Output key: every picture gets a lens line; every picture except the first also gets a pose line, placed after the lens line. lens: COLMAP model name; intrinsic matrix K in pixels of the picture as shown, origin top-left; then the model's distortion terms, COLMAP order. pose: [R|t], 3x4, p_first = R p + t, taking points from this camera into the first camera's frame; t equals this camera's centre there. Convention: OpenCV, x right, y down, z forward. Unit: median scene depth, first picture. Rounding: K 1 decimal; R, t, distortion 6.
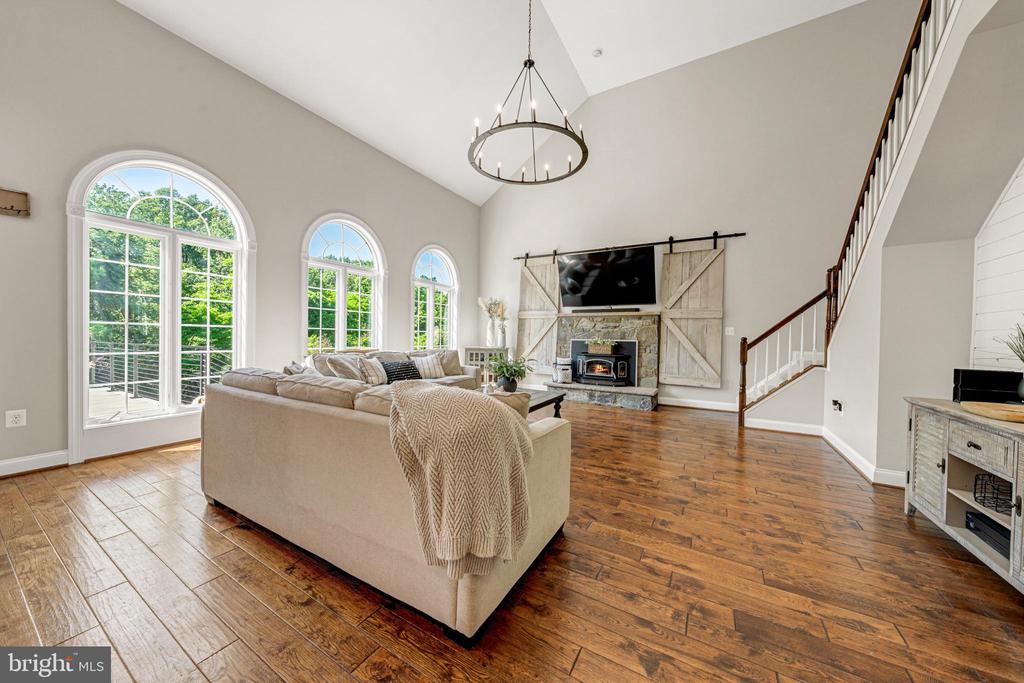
lens RADIAL K [[353.2, 0, 514.2], [0, 353.2, 342.5], [0, 0, 1]] dist [0.000307, -0.000492]
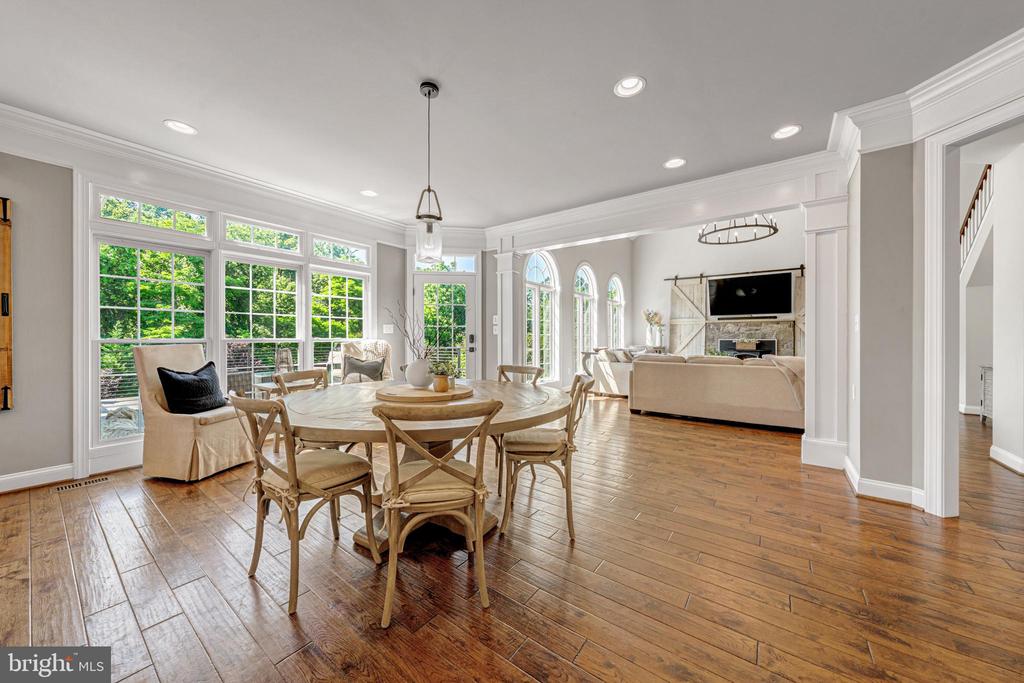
lens RADIAL K [[379.4, 0, 497.3], [0, 379.4, 342.0], [0, 0, 1]] dist [-0.002841, 0.000500]
pose [[0.992727, -0.015030, -0.119448, -0.506756], [0.014286, 0.999873, -0.007081, -0.000735], [0.119539, 0.005323, 0.992815, -0.548935]]
